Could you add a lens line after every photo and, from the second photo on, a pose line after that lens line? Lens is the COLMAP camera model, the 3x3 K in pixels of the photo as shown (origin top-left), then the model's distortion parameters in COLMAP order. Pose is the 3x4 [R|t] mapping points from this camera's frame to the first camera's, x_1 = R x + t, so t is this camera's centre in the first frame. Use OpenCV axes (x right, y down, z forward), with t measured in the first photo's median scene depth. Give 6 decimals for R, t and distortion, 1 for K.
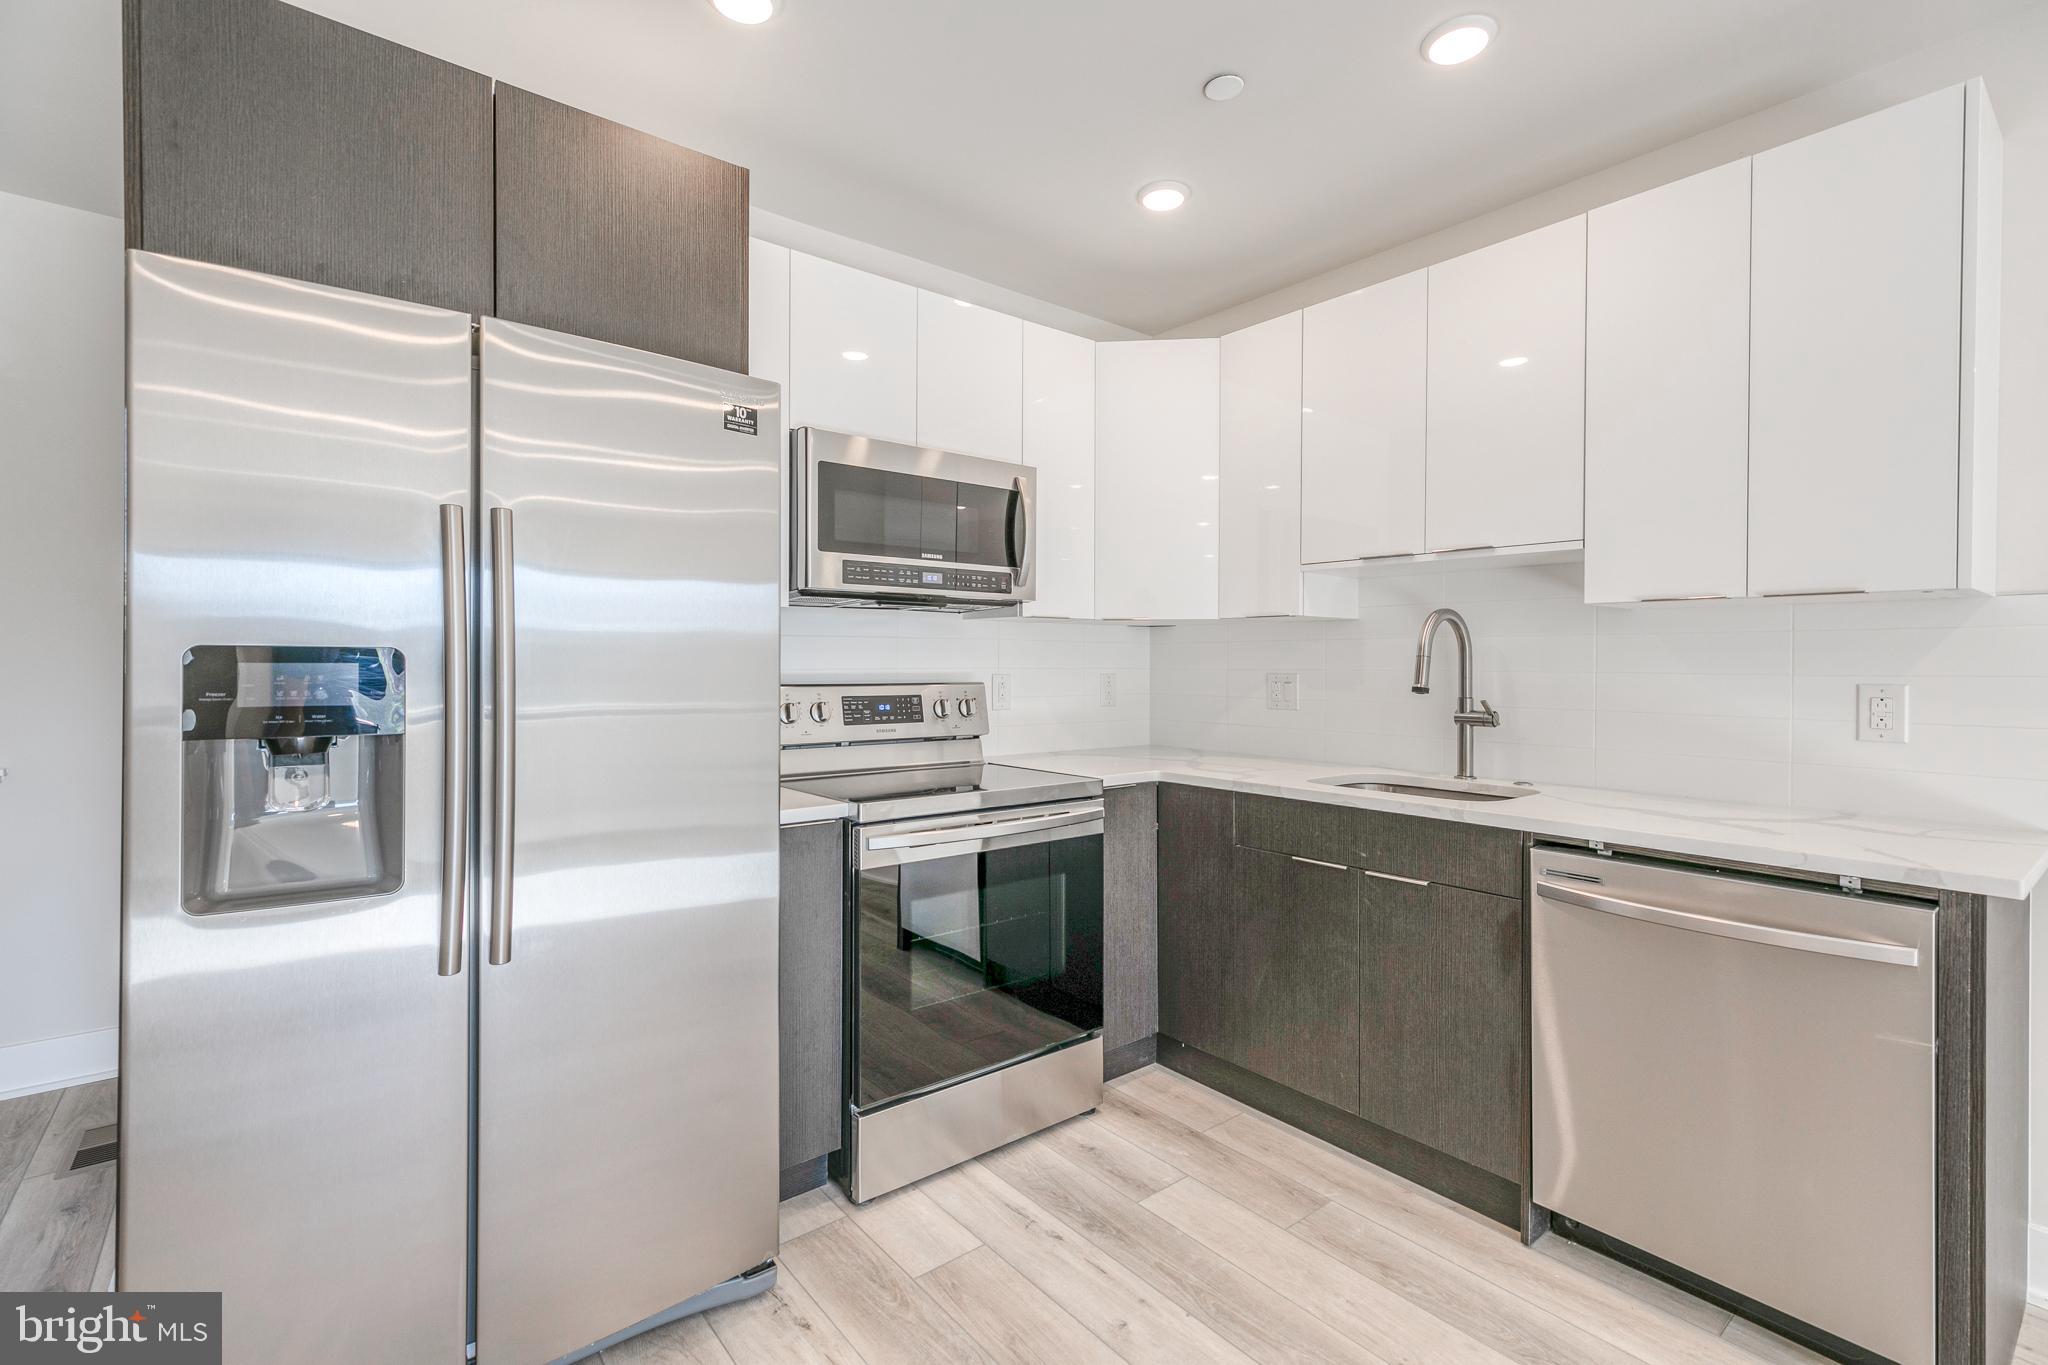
lens RADIAL K [[916.6, 0, 1025.8], [0, 916.6, 668.6], [0, 0, 1]] dist [0.003875, 0.000522]
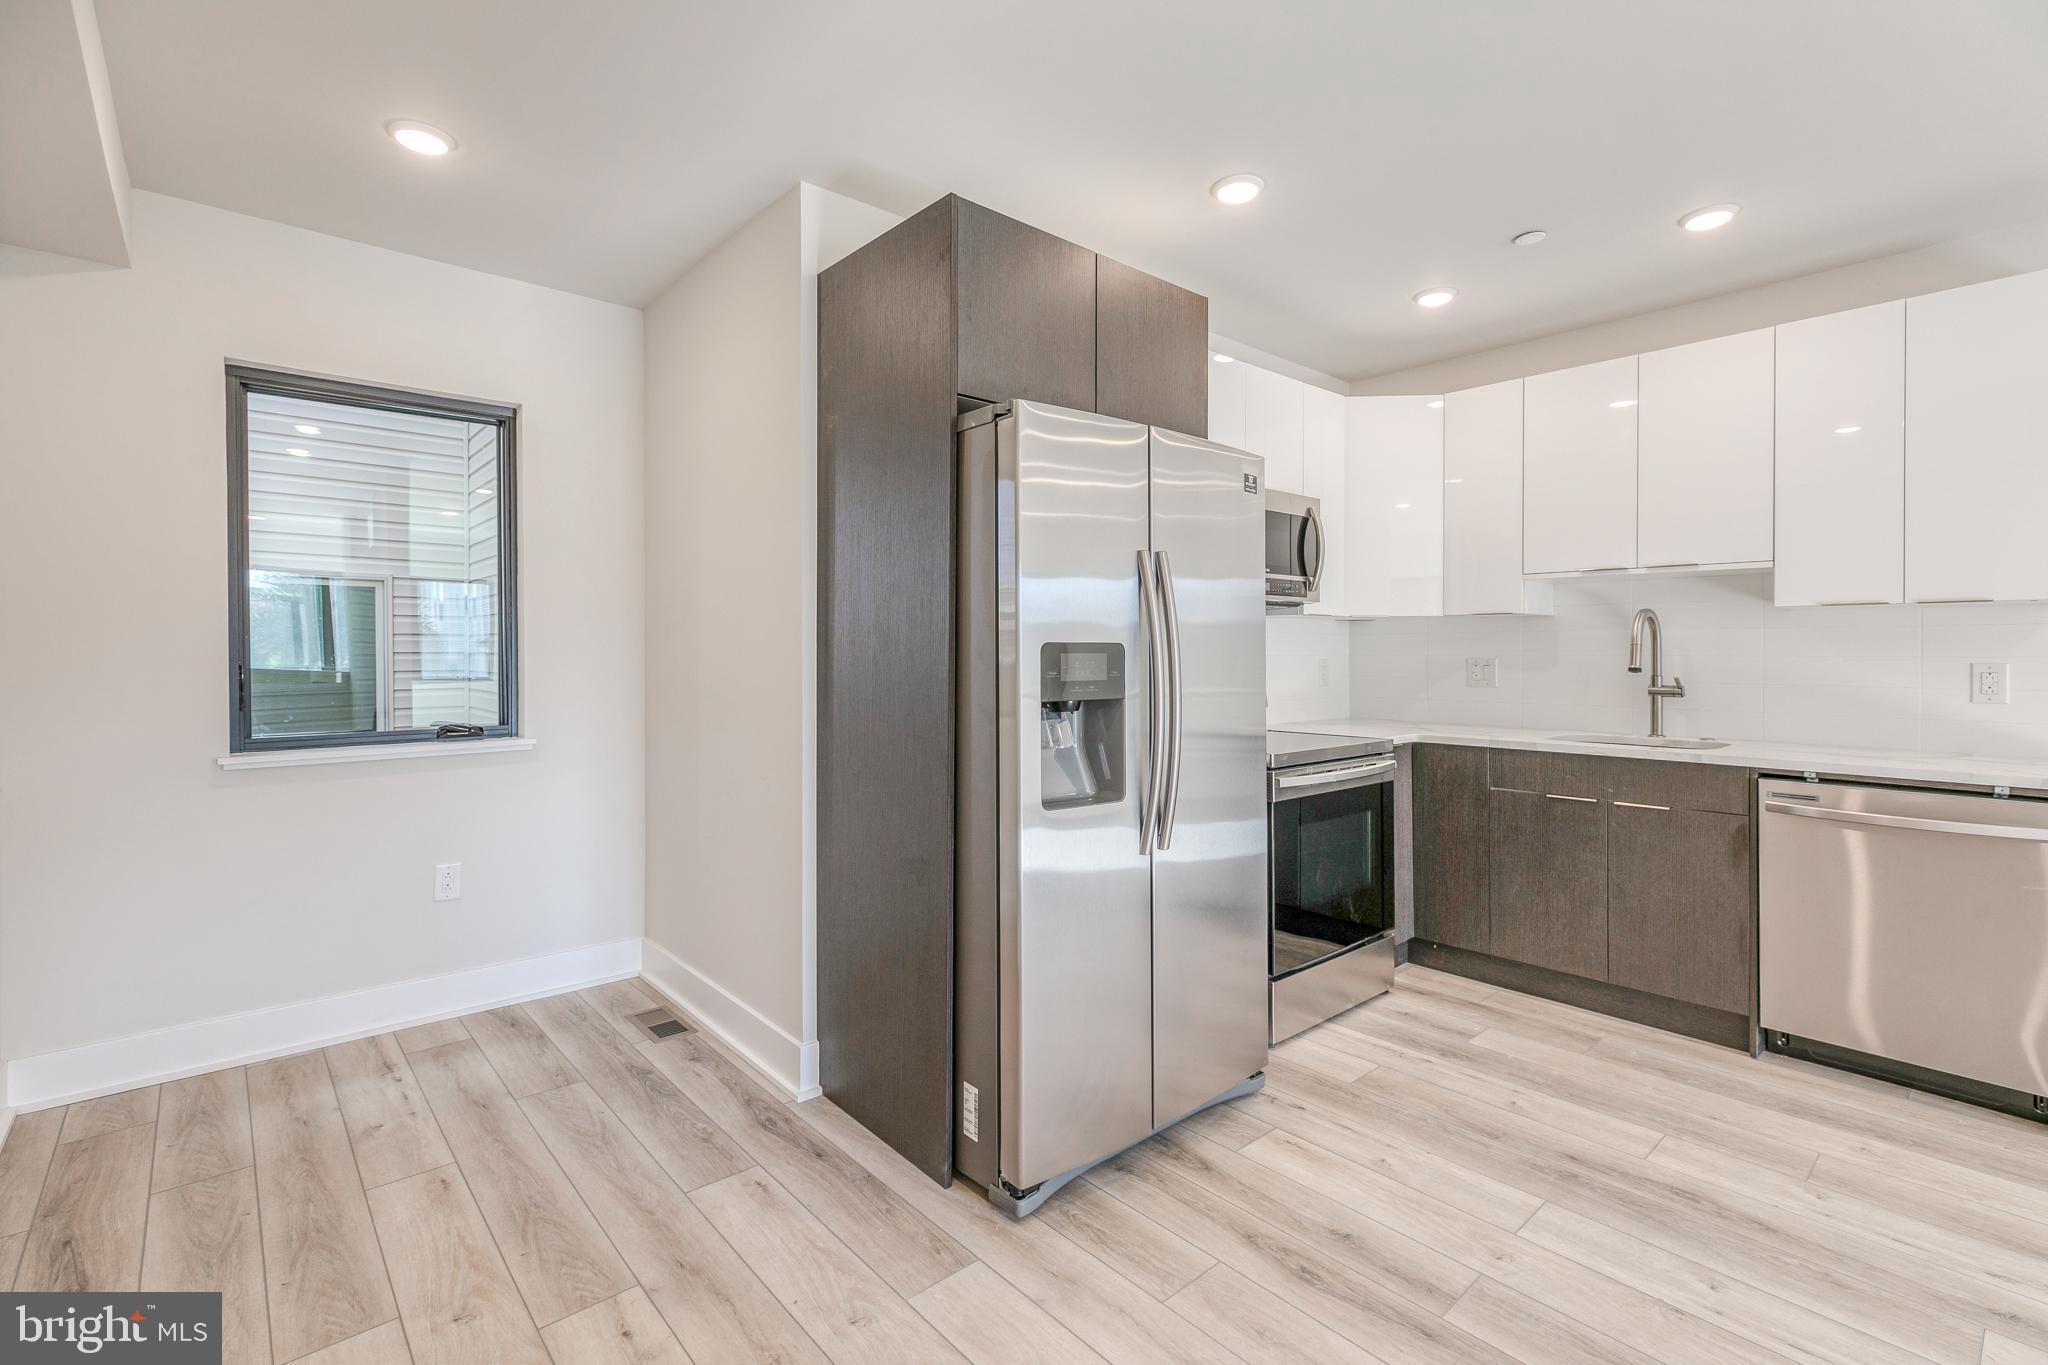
lens RADIAL K [[917.0, 0, 1030.2], [0, 917.0, 654.1], [0, 0, 1]] dist [0.001510, 0.000276]
pose [[0.999237, -0.004742, 0.038760, -0.526504], [0.004843, 0.999985, -0.002495, -0.000632], [-0.038748, 0.002681, 0.999245, -0.318756]]
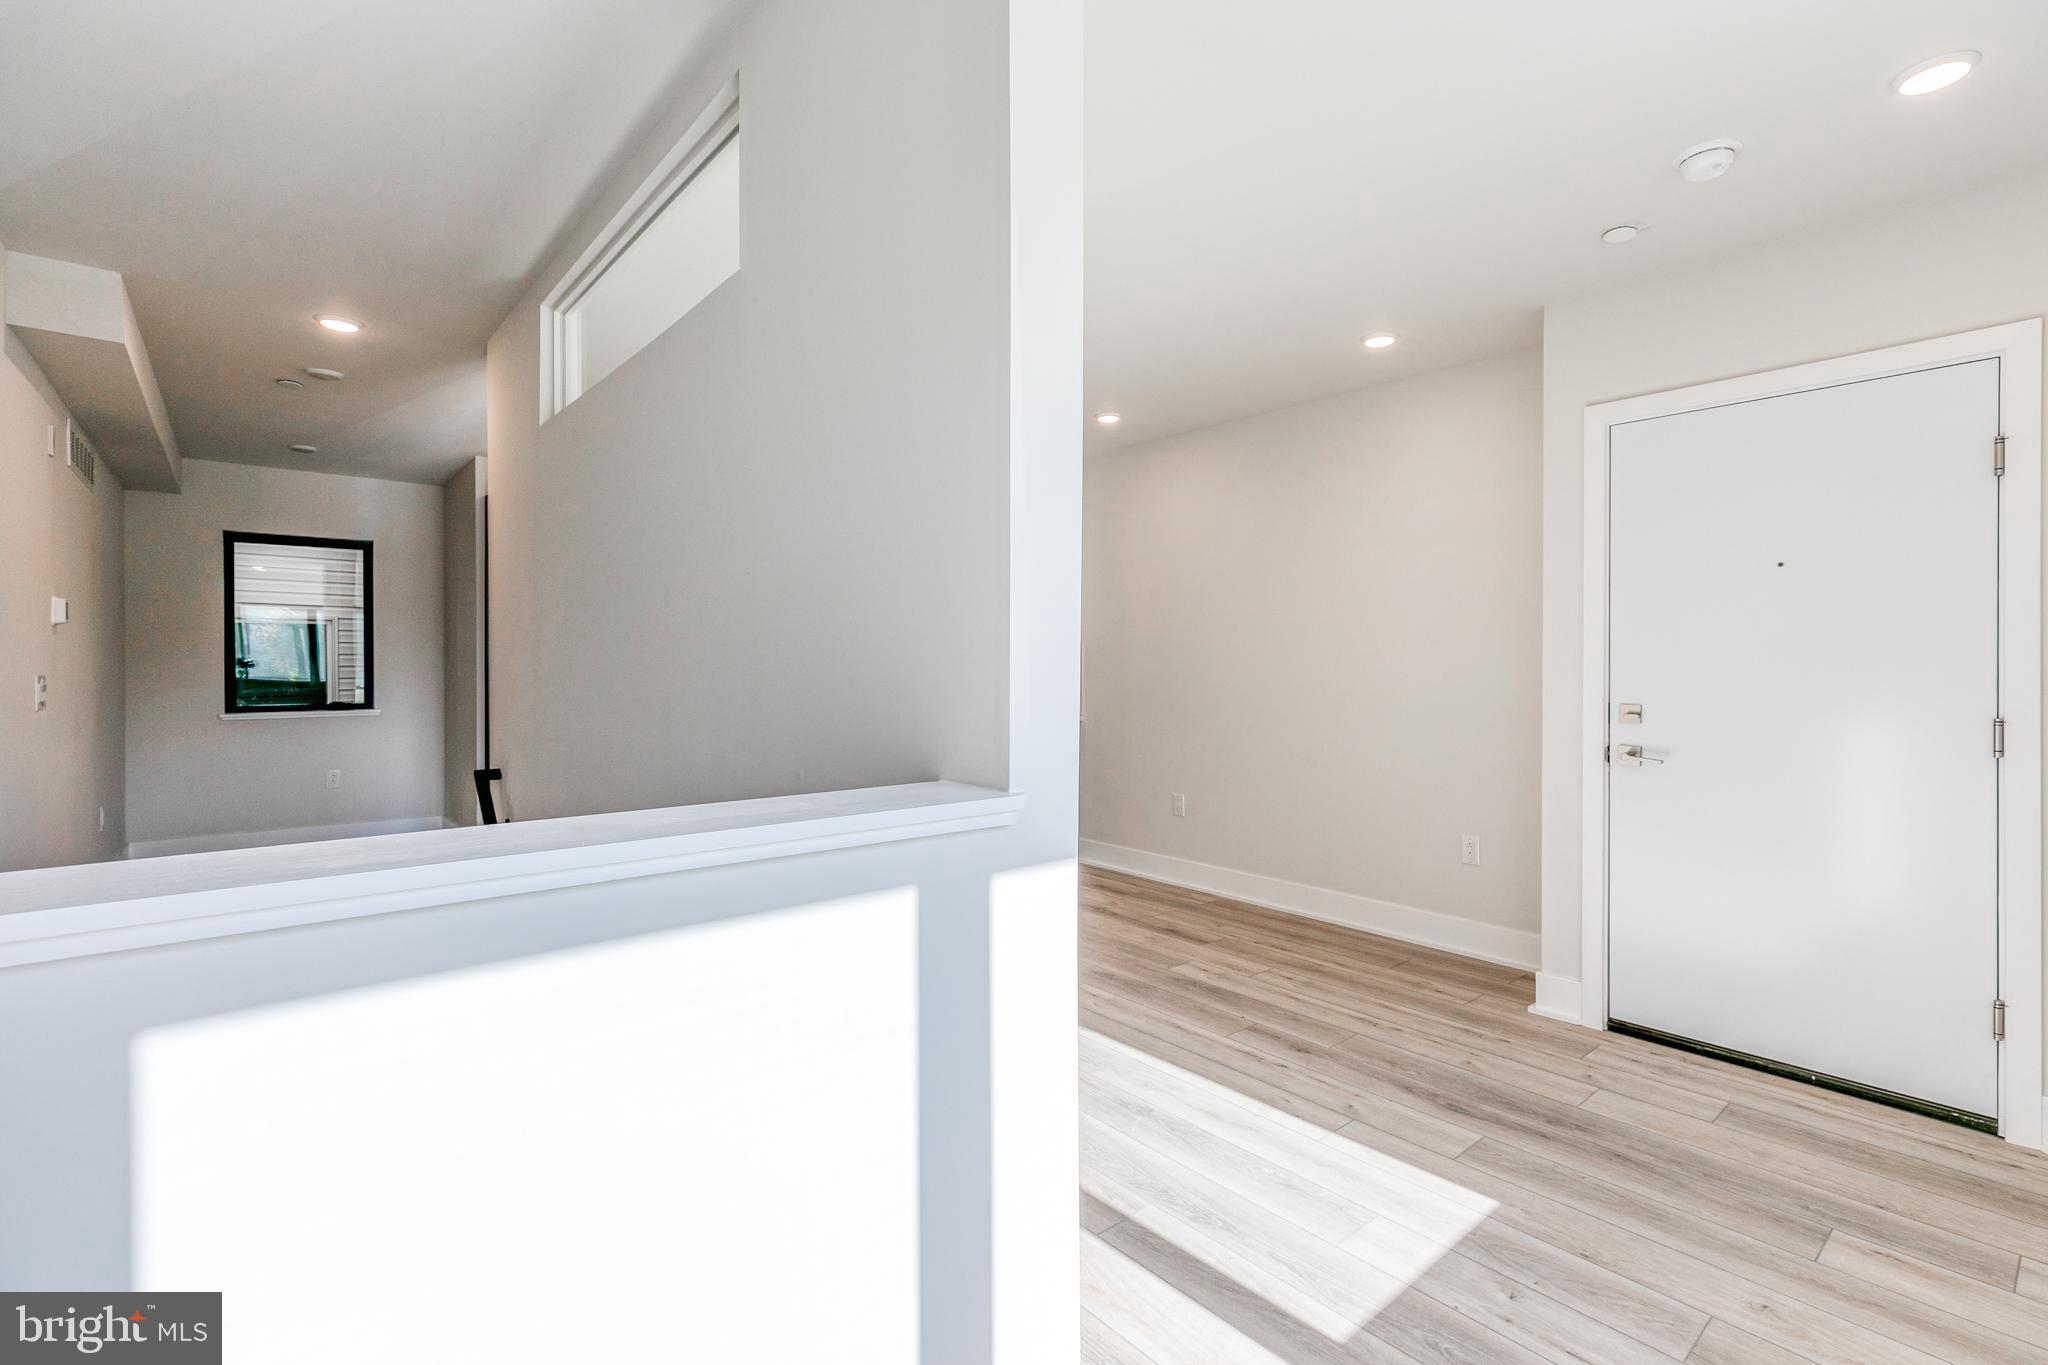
lens RADIAL K [[916.6, 0, 1025.8], [0, 916.6, 668.6], [0, 0, 1]] dist [0.003875, 0.000522]
pose [[0.999742, -0.005591, 0.022034, 0.651027], [0.005618, 0.999984, -0.001153, 0.012313], [-0.022027, 0.001276, 0.999757, -1.693938]]
